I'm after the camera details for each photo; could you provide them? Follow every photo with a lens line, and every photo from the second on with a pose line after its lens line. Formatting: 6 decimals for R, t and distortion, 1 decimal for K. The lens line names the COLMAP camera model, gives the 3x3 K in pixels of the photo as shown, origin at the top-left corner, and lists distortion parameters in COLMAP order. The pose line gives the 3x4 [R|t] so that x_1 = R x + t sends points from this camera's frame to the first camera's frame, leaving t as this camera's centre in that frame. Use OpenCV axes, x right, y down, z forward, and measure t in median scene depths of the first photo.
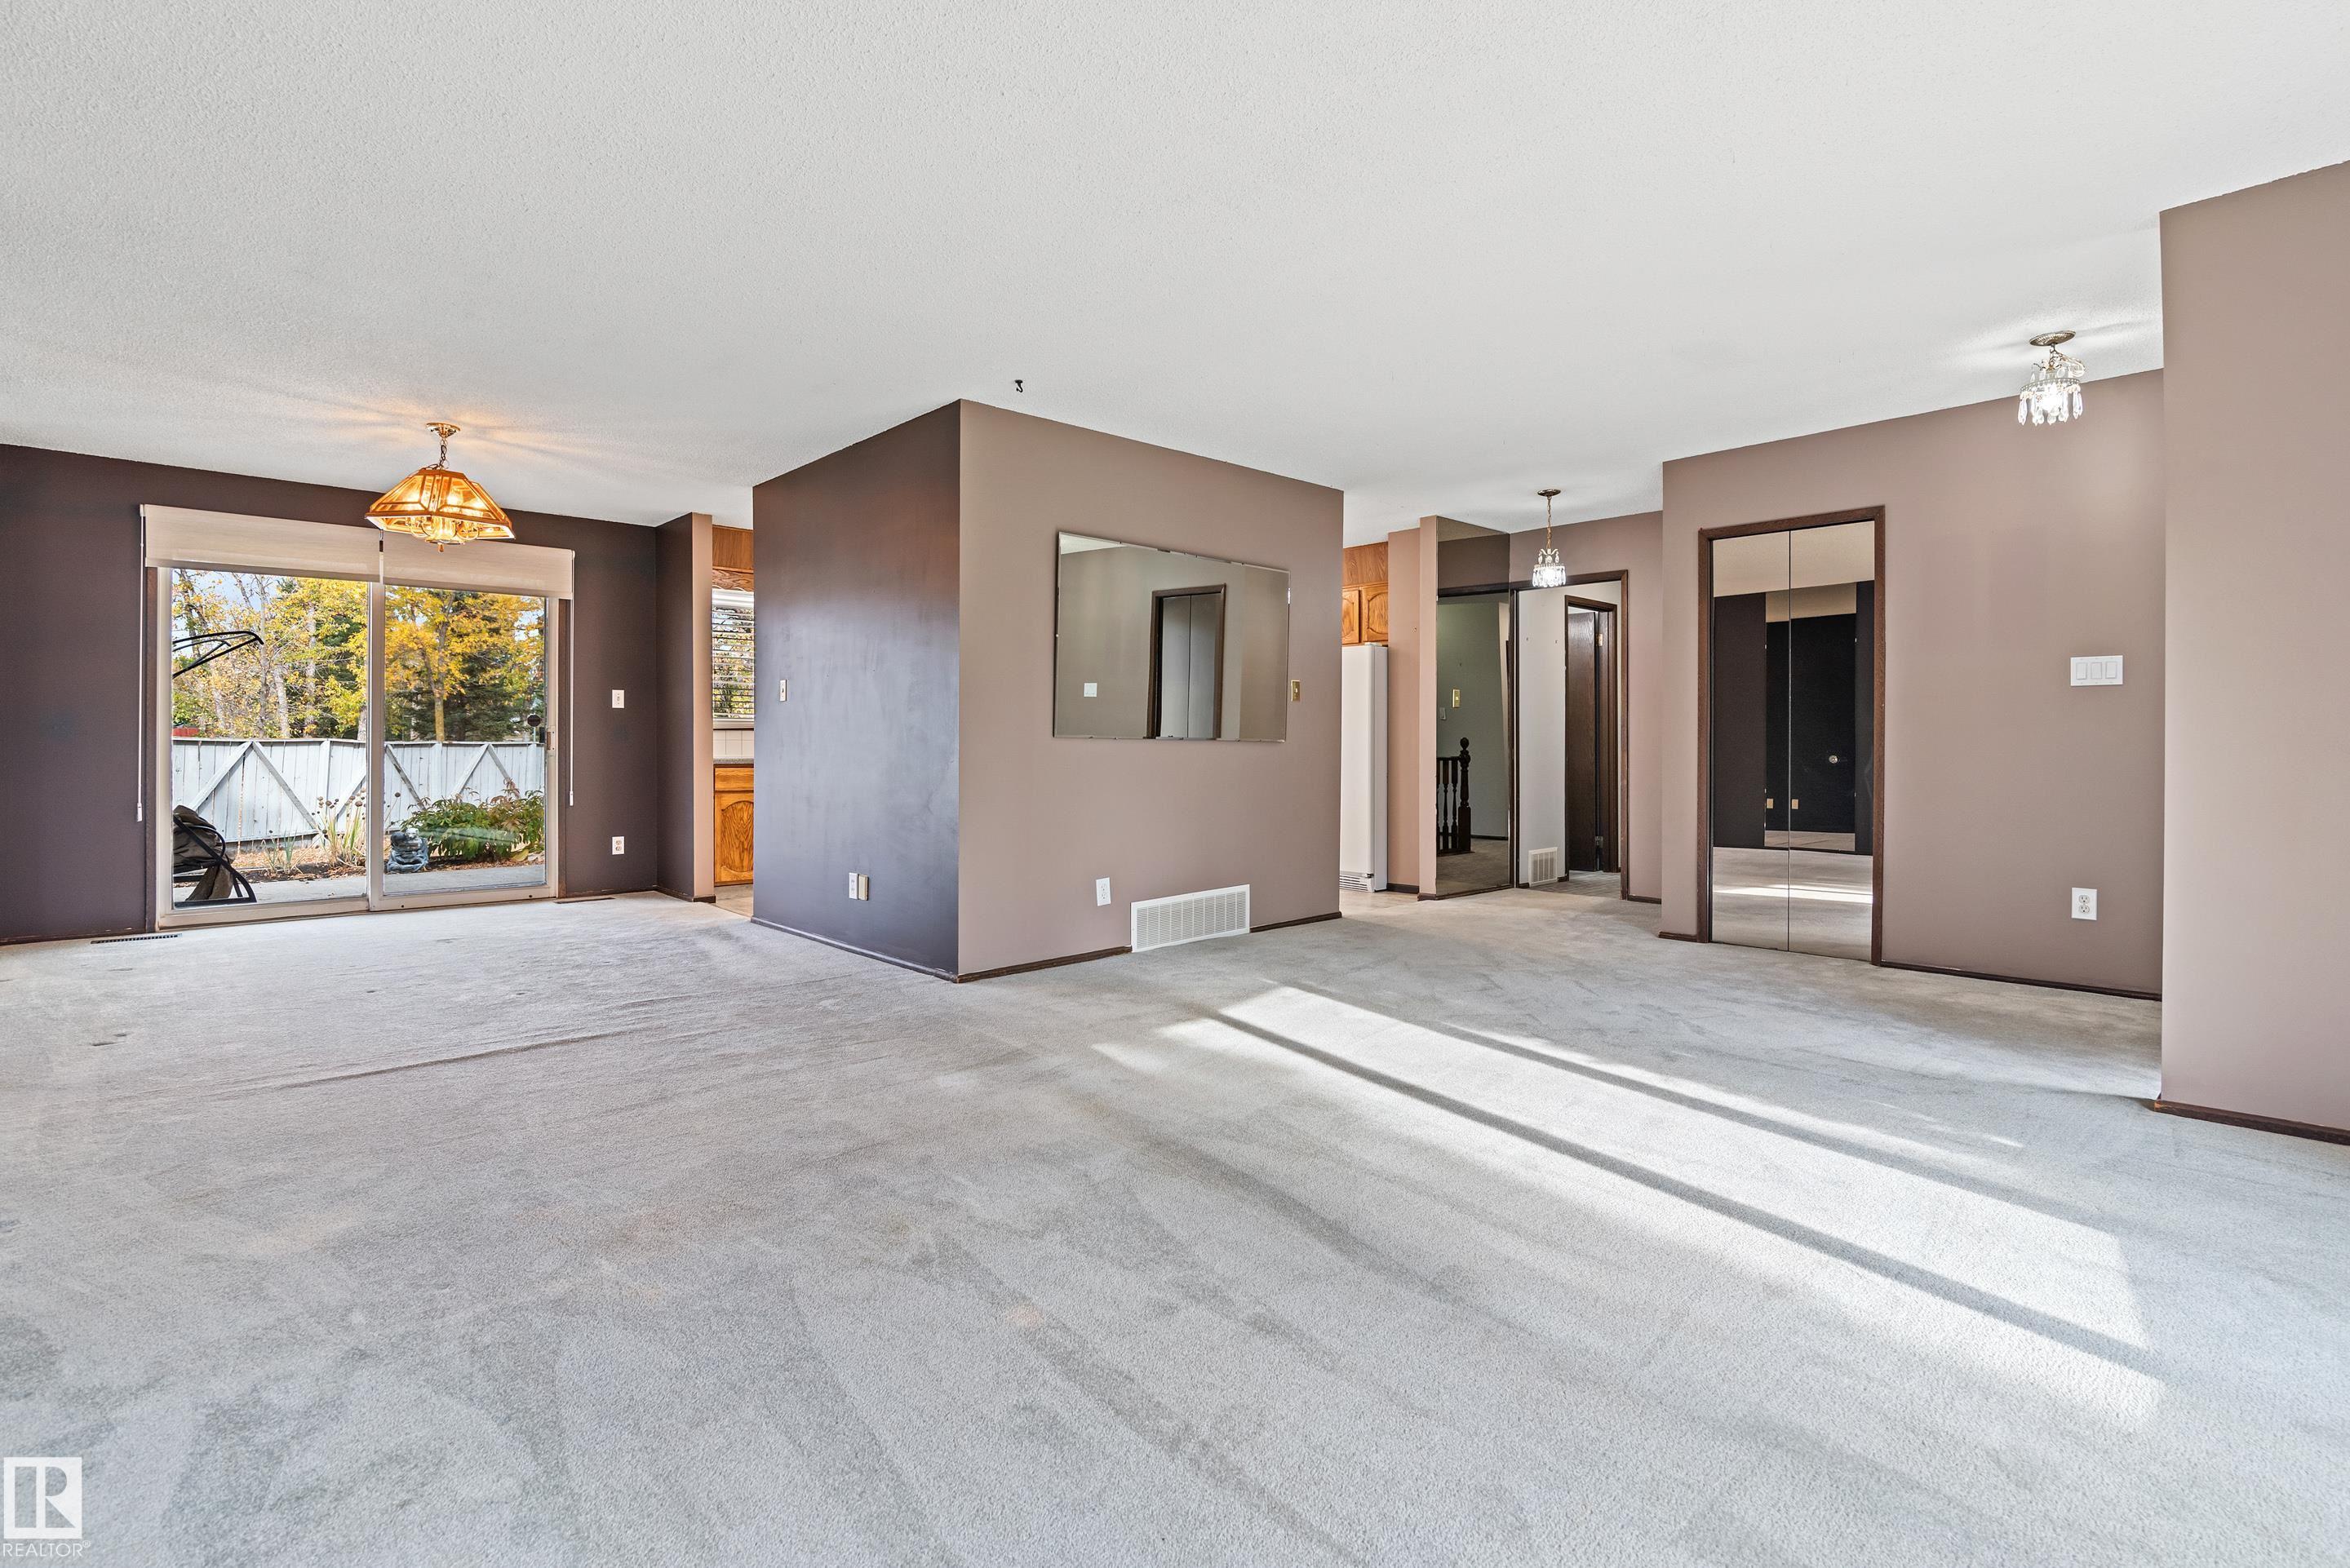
lens RADIAL K [[1098.0, 0, 1164.0], [0, 1098.0, 753.8], [0, 0, 1]] dist [-0.047767, -0.000283]
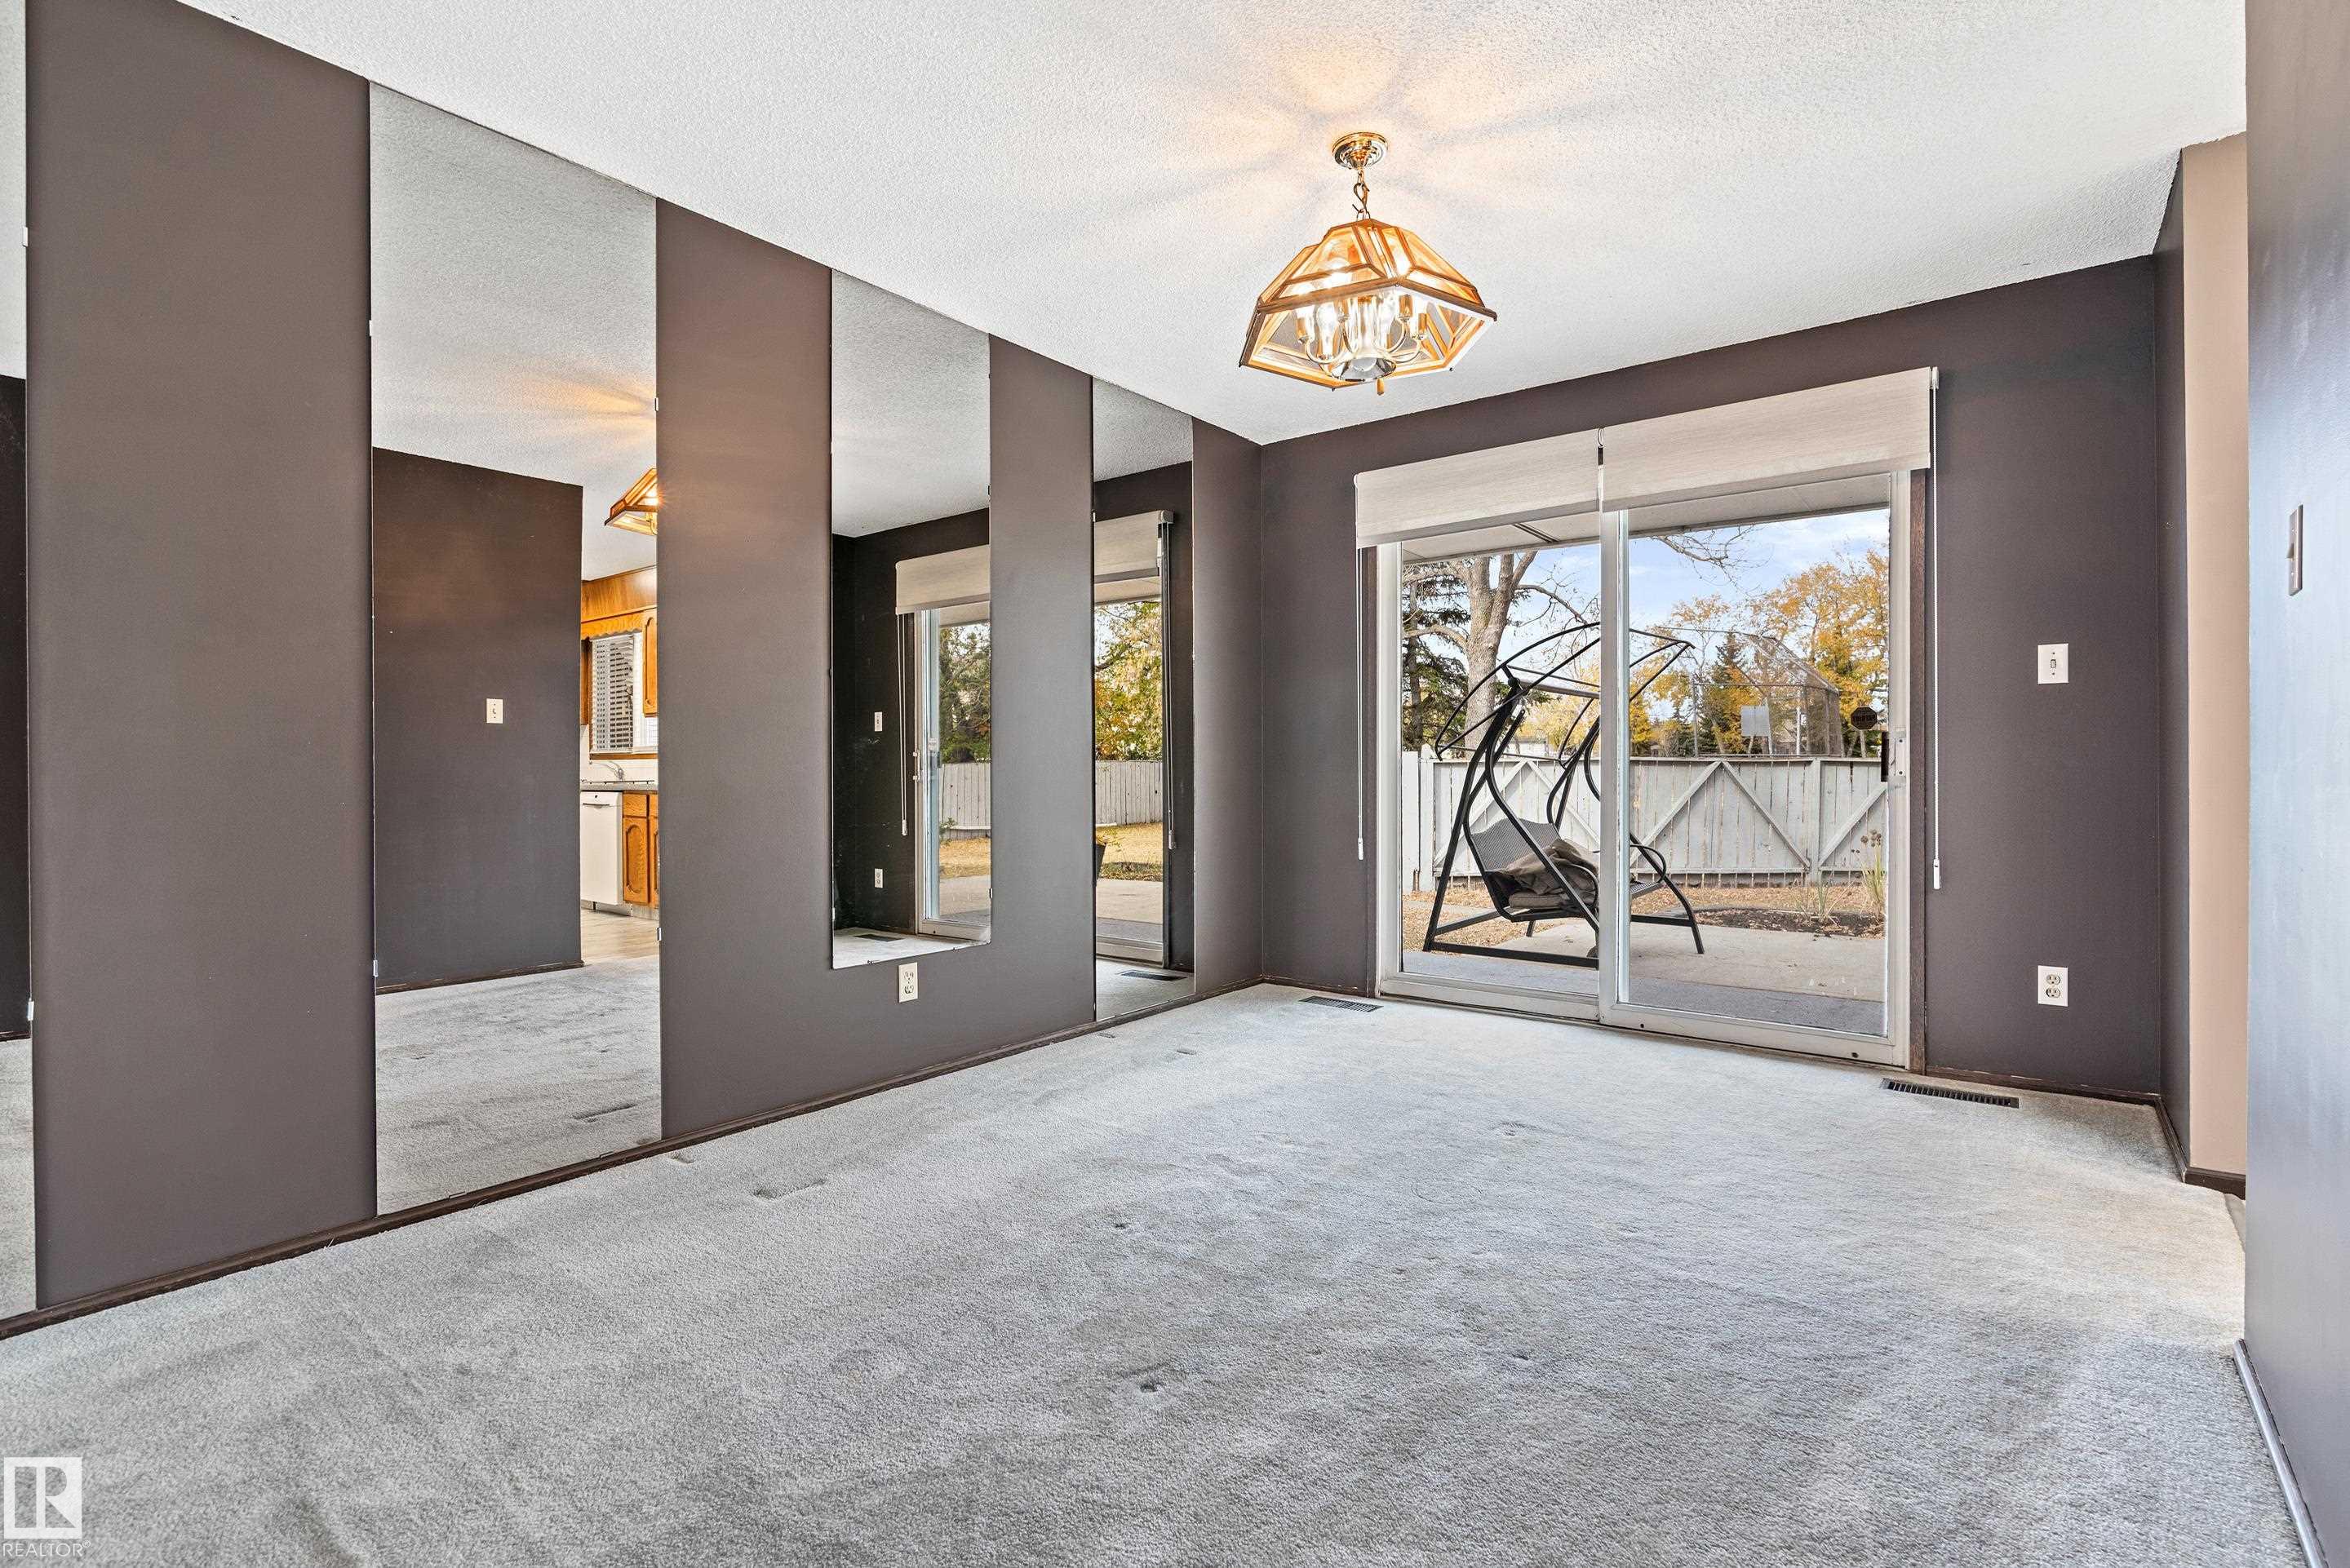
lens RADIAL K [[1098.0, 0, 1164.0], [0, 1098.0, 753.8], [0, 0, 1]] dist [-0.047767, -0.000283]
pose [[0.153896, -0.012294, -0.988011, -0.126664], [-0.006678, 0.999887, -0.013482, -0.004380], [0.988064, 0.008673, 0.153797, 0.590668]]
